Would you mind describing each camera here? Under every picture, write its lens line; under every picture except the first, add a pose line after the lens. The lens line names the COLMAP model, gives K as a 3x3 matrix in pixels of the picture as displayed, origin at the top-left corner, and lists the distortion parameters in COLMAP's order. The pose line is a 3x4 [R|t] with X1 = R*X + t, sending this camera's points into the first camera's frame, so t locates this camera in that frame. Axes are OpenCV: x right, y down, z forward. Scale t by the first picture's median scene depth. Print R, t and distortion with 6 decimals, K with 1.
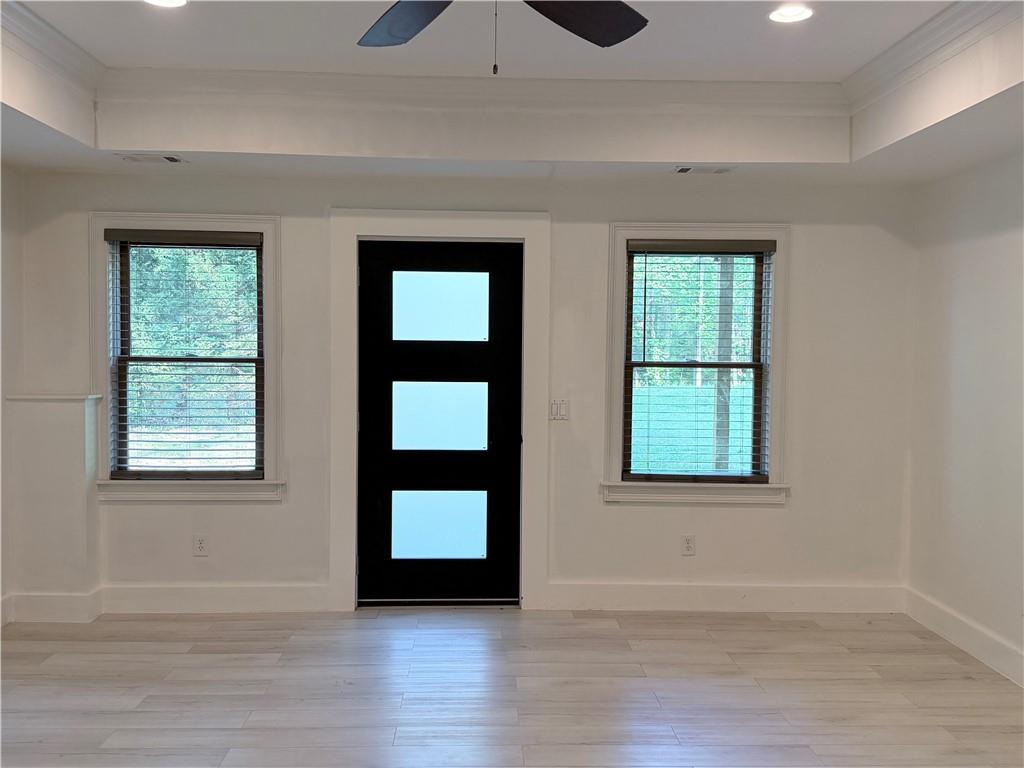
lens RADIAL K [[960.7, 0, 512.0], [0, 960.7, 384.0], [0, 0, 1]] dist [0.176047, -0.367236]
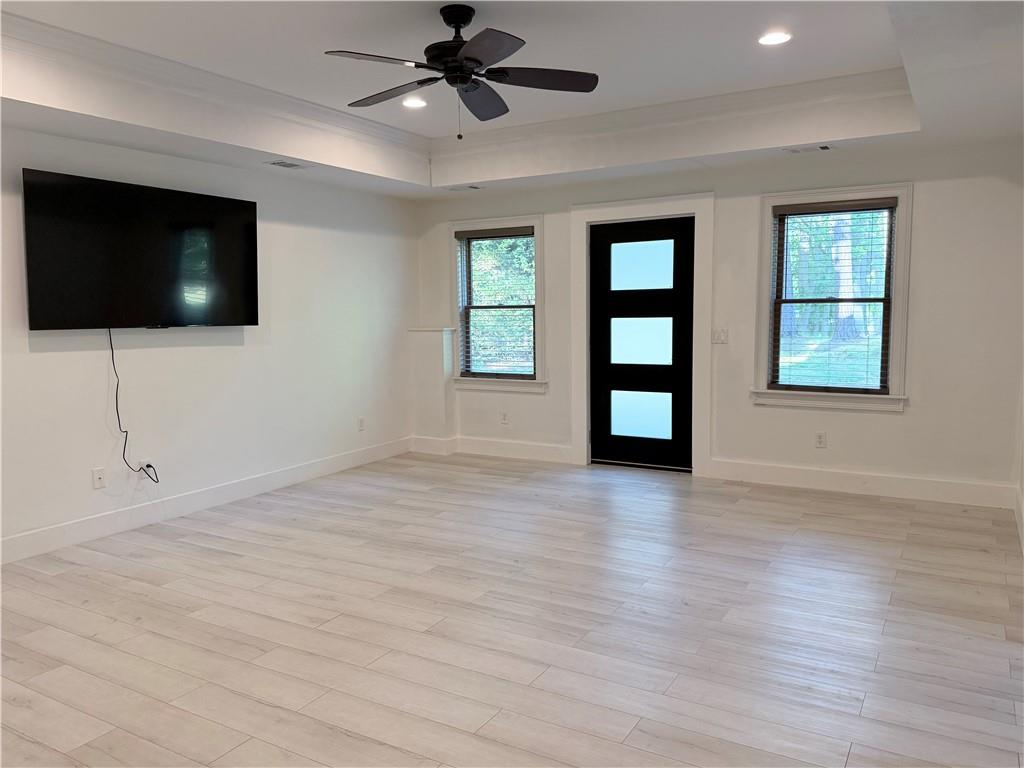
lens RADIAL K [[763.7, 0, 512.0], [0, 763.7, 384.0], [0, 0, 1]] dist [0.123635, -0.213234]
pose [[0.841066, 0.031046, -0.540040, 0.398397], [0.001624, 0.998202, 0.059915, 0.028659], [0.540930, -0.051270, 0.839504, -0.093981]]
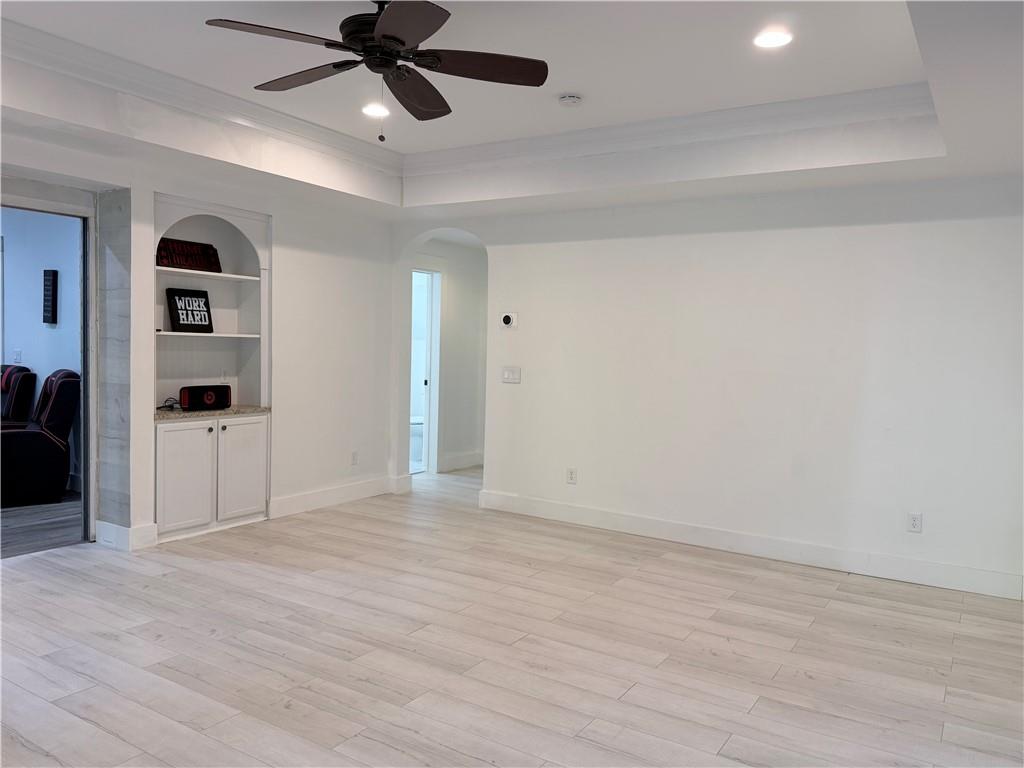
lens RADIAL K [[763.7, 0, 512.0], [0, 763.7, 384.0], [0, 0, 1]] dist [0.123635, -0.213234]
pose [[-0.823830, -0.065779, 0.563008, -0.421563], [-0.015098, 0.995438, 0.094210, -0.018953], [-0.566636, 0.069113, -0.821064, 0.883740]]
